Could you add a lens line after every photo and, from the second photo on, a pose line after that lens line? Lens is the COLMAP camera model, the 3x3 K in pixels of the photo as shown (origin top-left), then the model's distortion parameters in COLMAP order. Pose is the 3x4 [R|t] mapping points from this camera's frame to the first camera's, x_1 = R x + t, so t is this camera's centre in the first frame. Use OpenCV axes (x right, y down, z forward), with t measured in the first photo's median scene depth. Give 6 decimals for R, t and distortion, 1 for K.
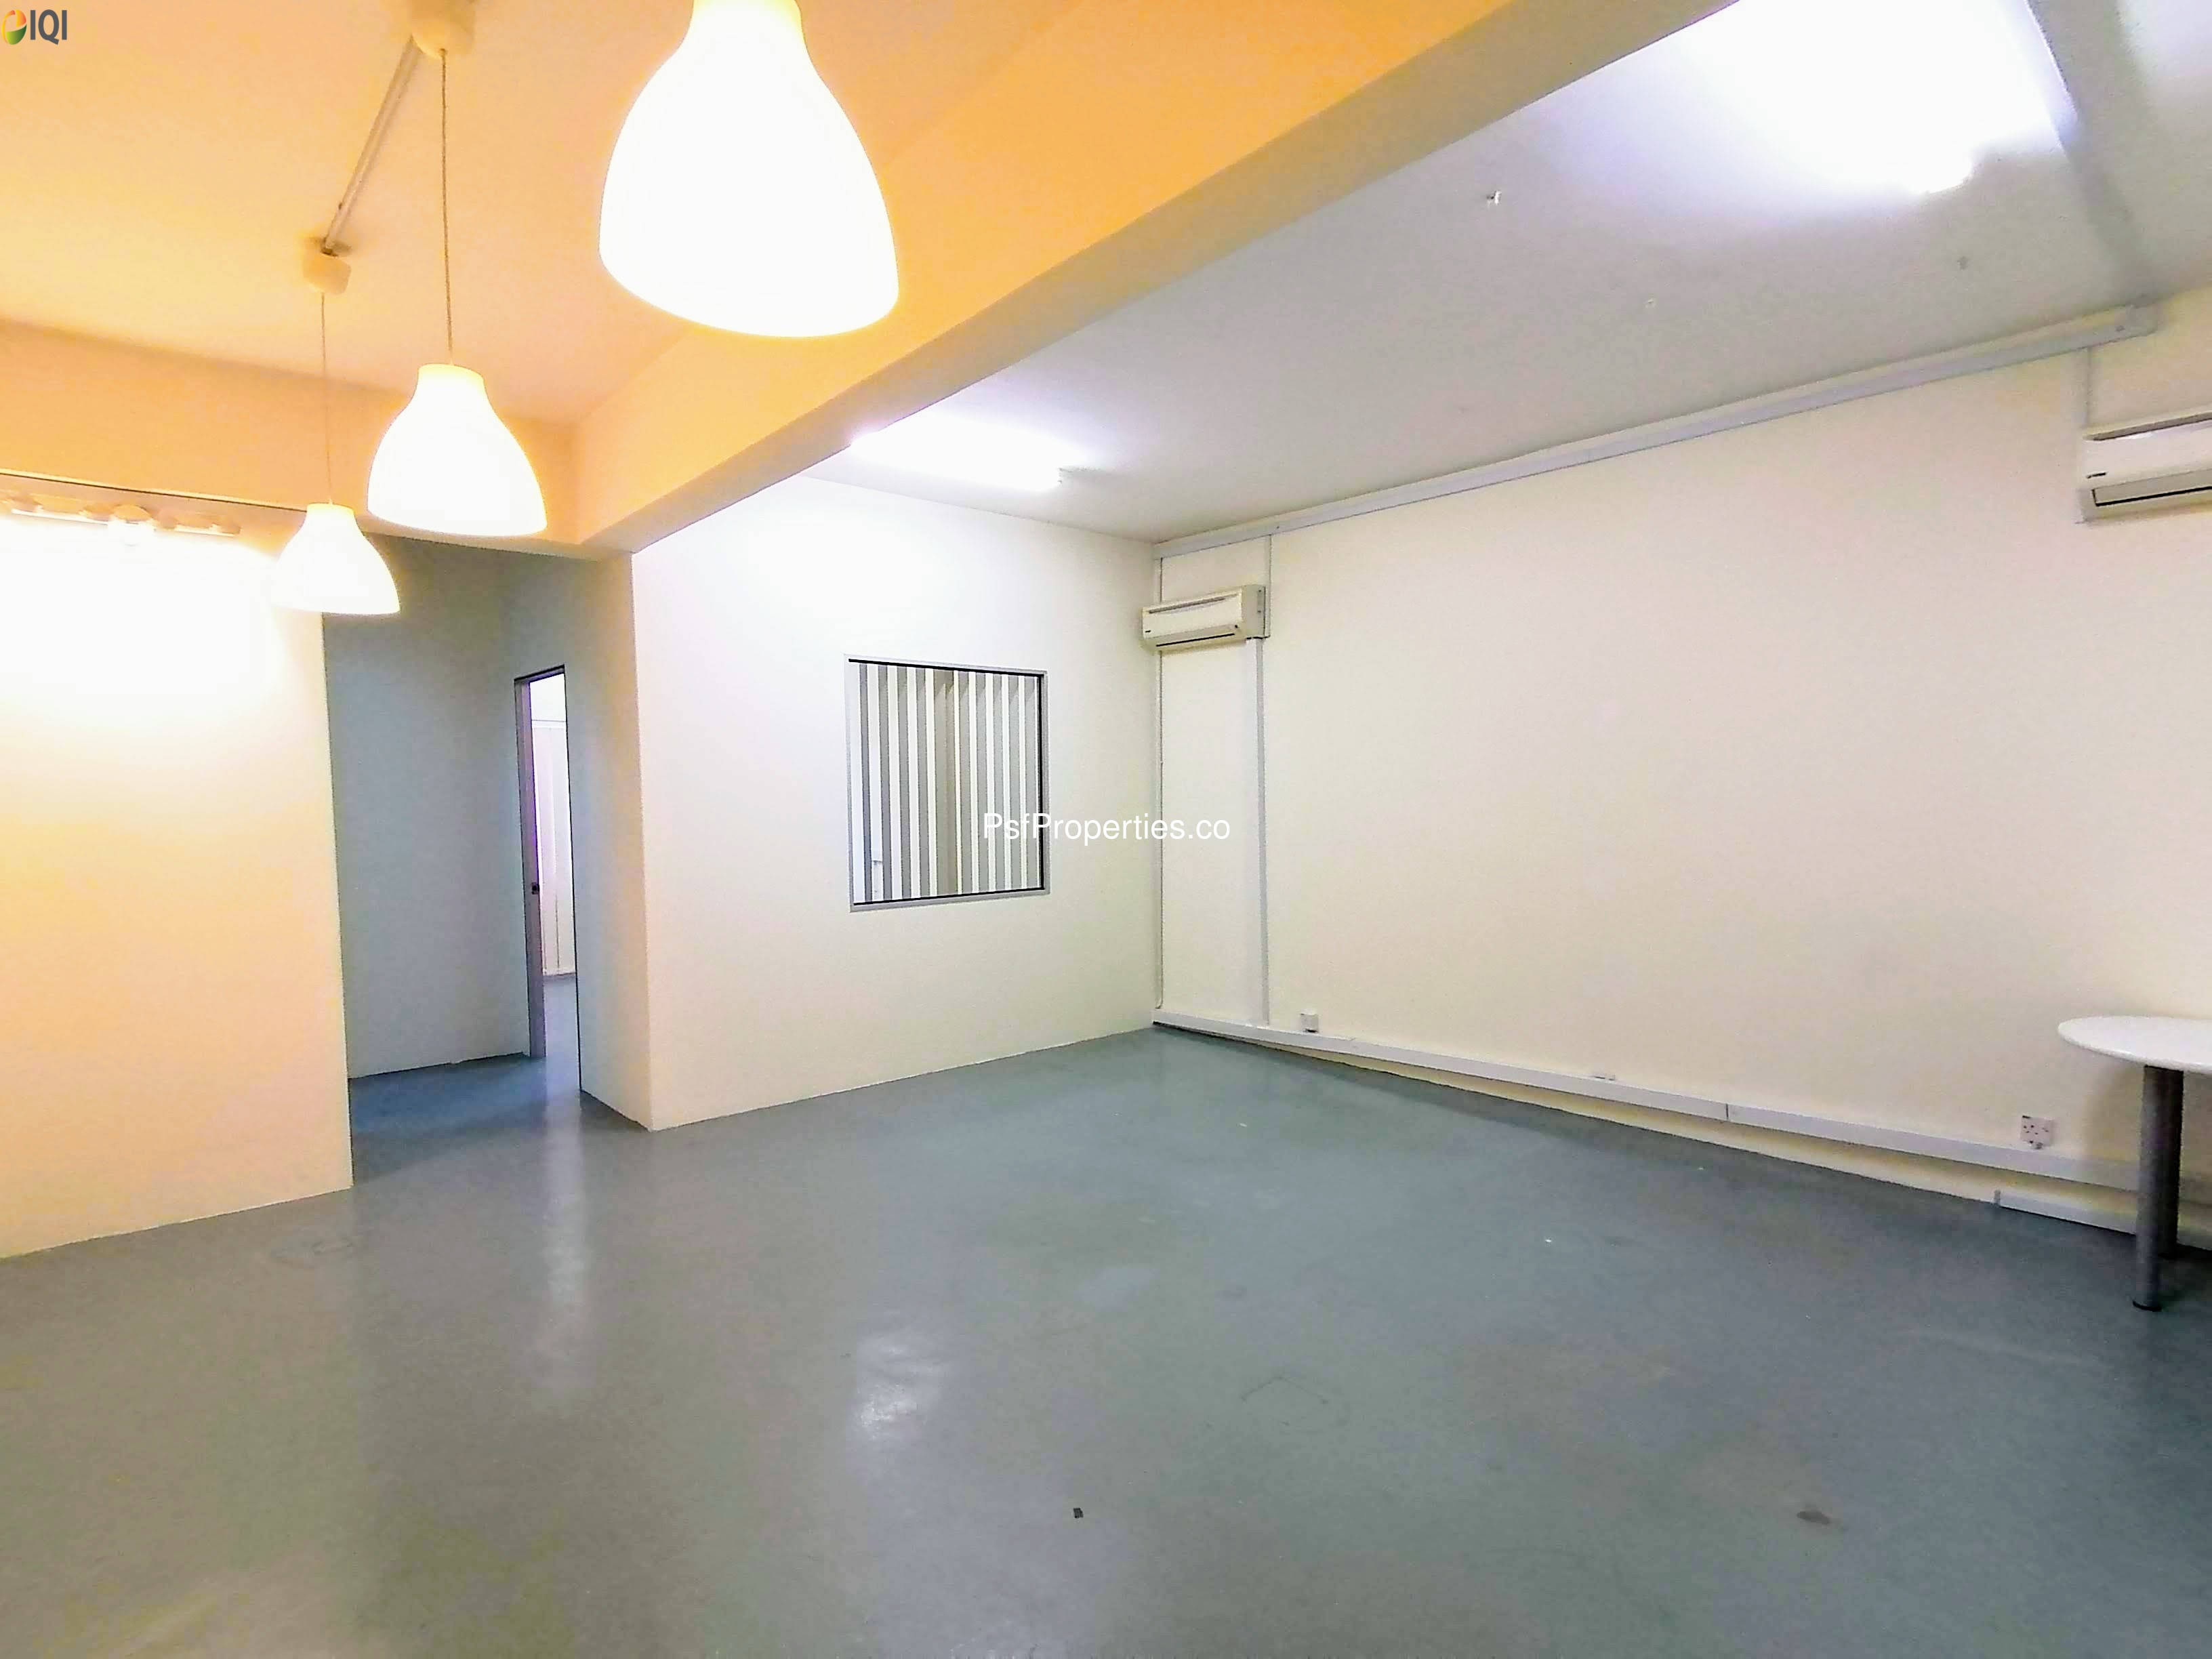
lens RADIAL K [[1101.3, 0, 1115.6], [0, 1101.3, 869.1], [0, 0, 1]] dist [-0.000046, -0.000160]
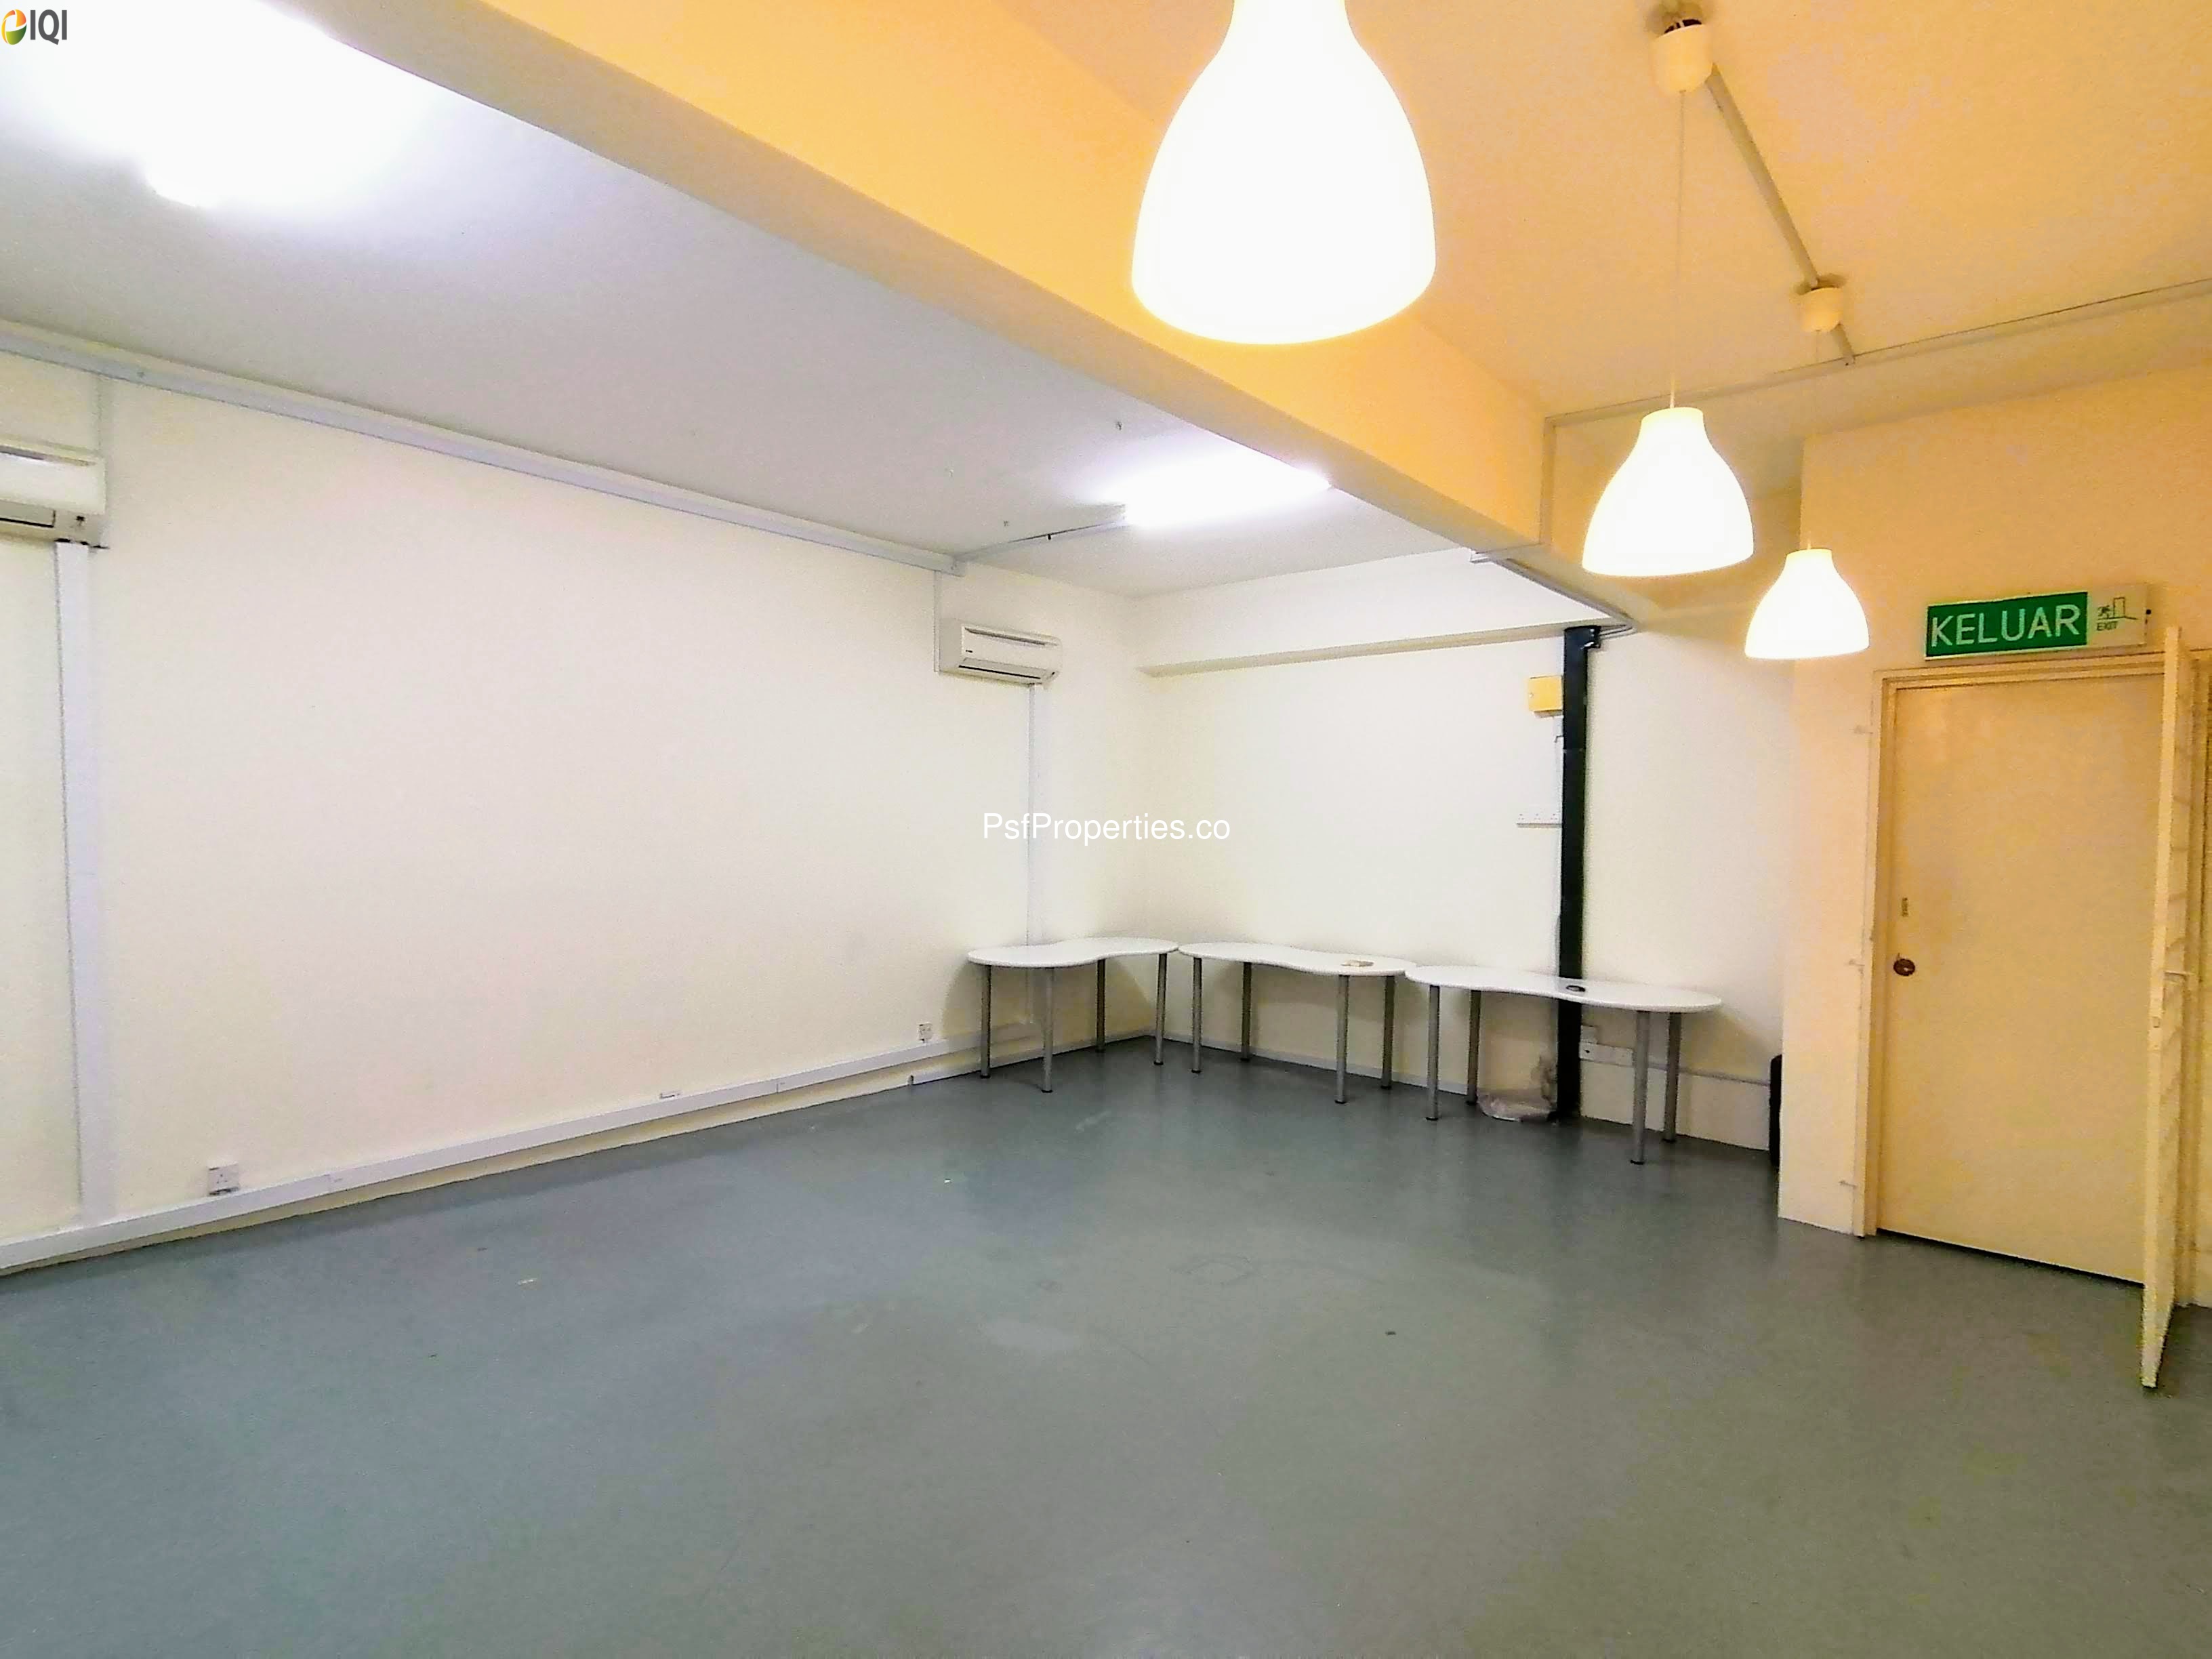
lens RADIAL K [[1101.3, 0, 1115.6], [0, 1101.3, 869.1], [0, 0, 1]] dist [-0.000046, -0.000160]
pose [[-0.124896, -0.031972, 0.991655, -0.700875], [0.060062, 0.997404, 0.039722, -0.045486], [-0.990350, 0.064521, -0.122651, 0.760576]]
